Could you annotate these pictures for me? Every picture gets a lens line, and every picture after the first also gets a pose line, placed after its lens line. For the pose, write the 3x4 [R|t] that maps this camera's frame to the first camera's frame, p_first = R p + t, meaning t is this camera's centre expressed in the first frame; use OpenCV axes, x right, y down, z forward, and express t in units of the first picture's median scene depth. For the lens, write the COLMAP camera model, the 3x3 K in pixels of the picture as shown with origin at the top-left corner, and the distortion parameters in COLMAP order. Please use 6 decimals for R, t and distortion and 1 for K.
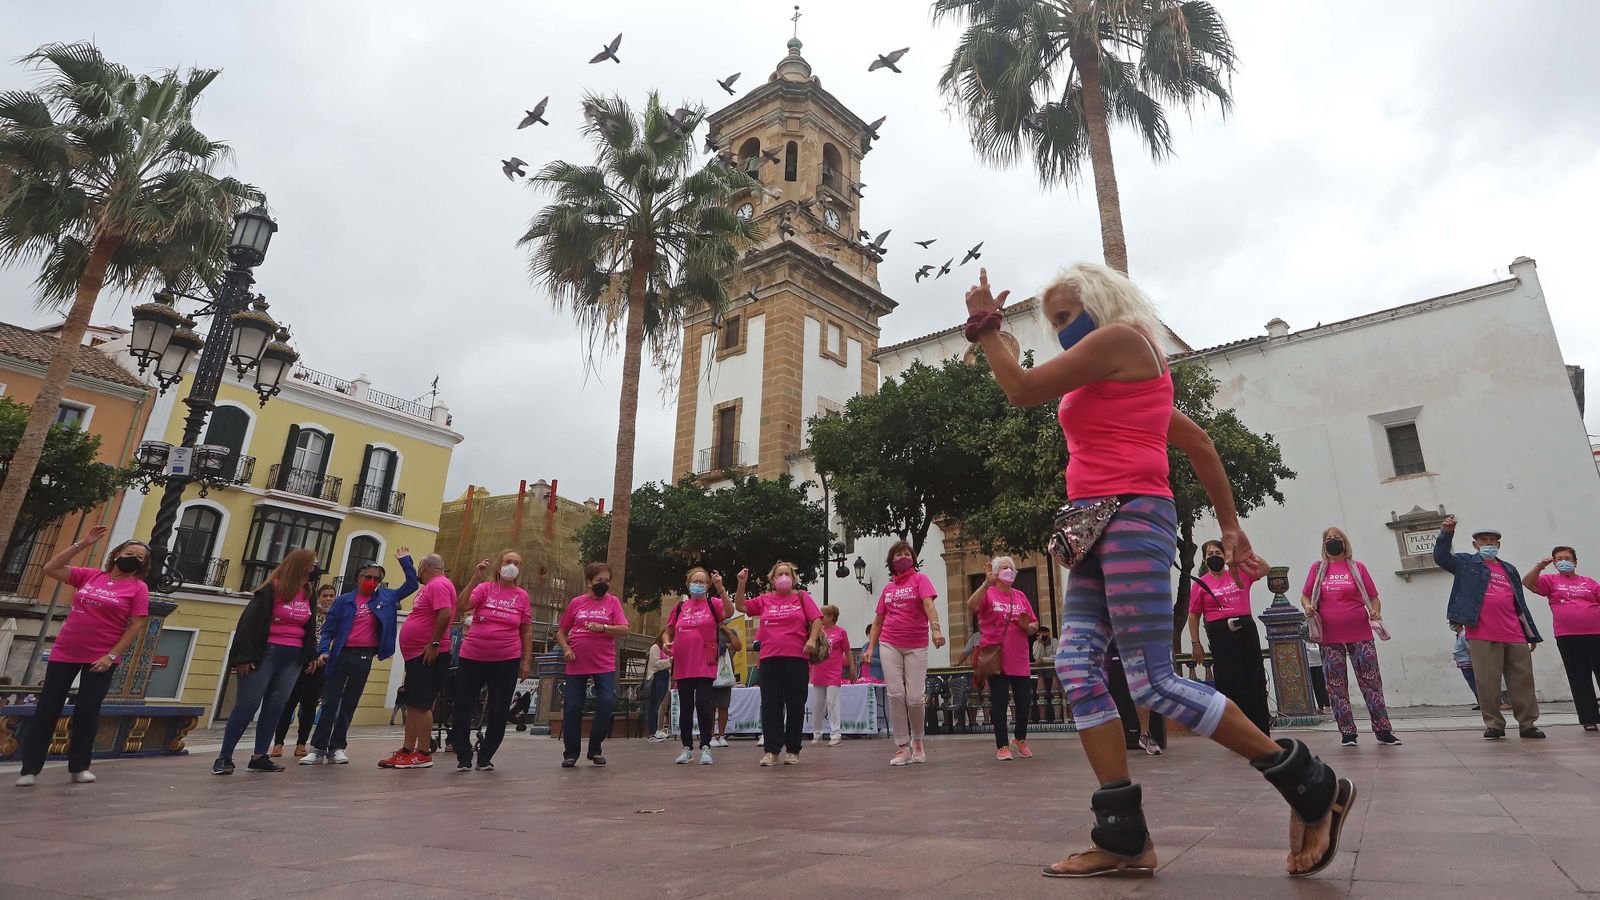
lens RADIAL K [[895.9, 0, 865.2], [0, 895.9, 340.6], [0, 0, 1]] dist [-0.066282, 0.037907]
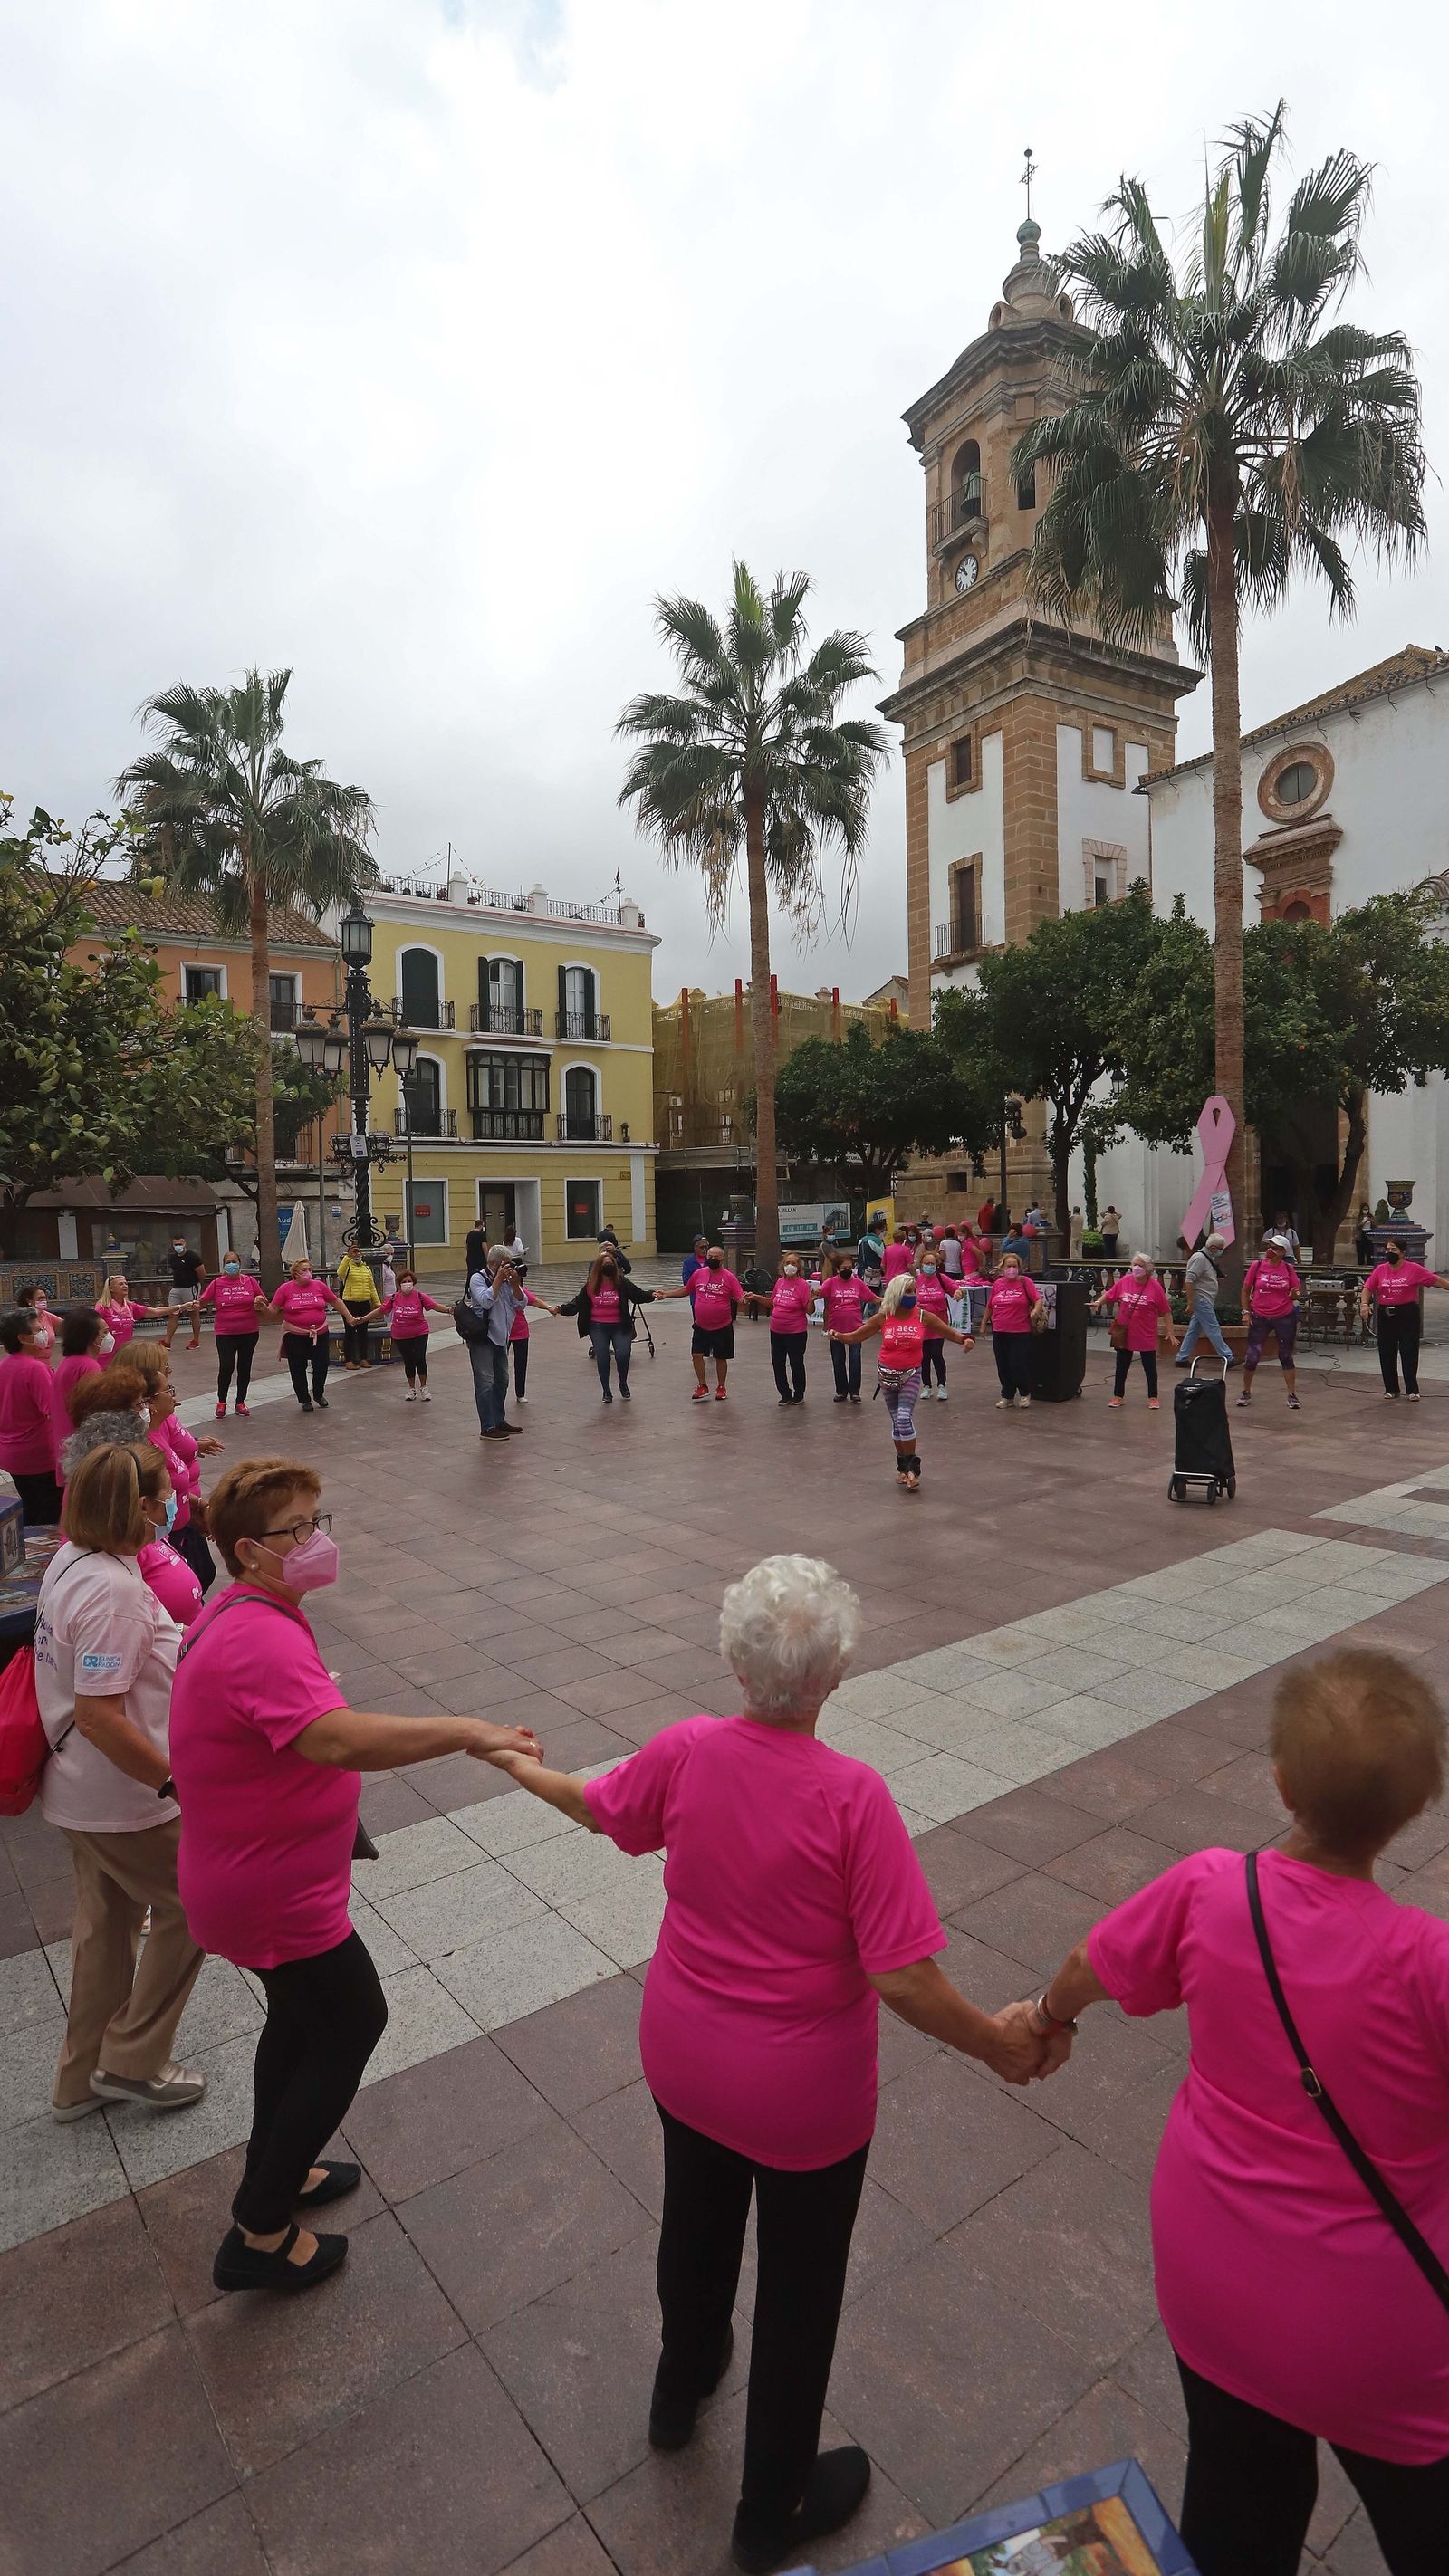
lens RADIAL K [[1304.5, 0, 837.1], [0, 1304.5, 1279.0], [0, 0, 1]] dist [-0.082661, 0.046695]
pose [[0.933451, 0.011890, -0.358509, 0.148628], [0.153211, 0.890482, 0.428449, -0.104615], [0.324340, -0.454863, 0.829399, -0.117761]]
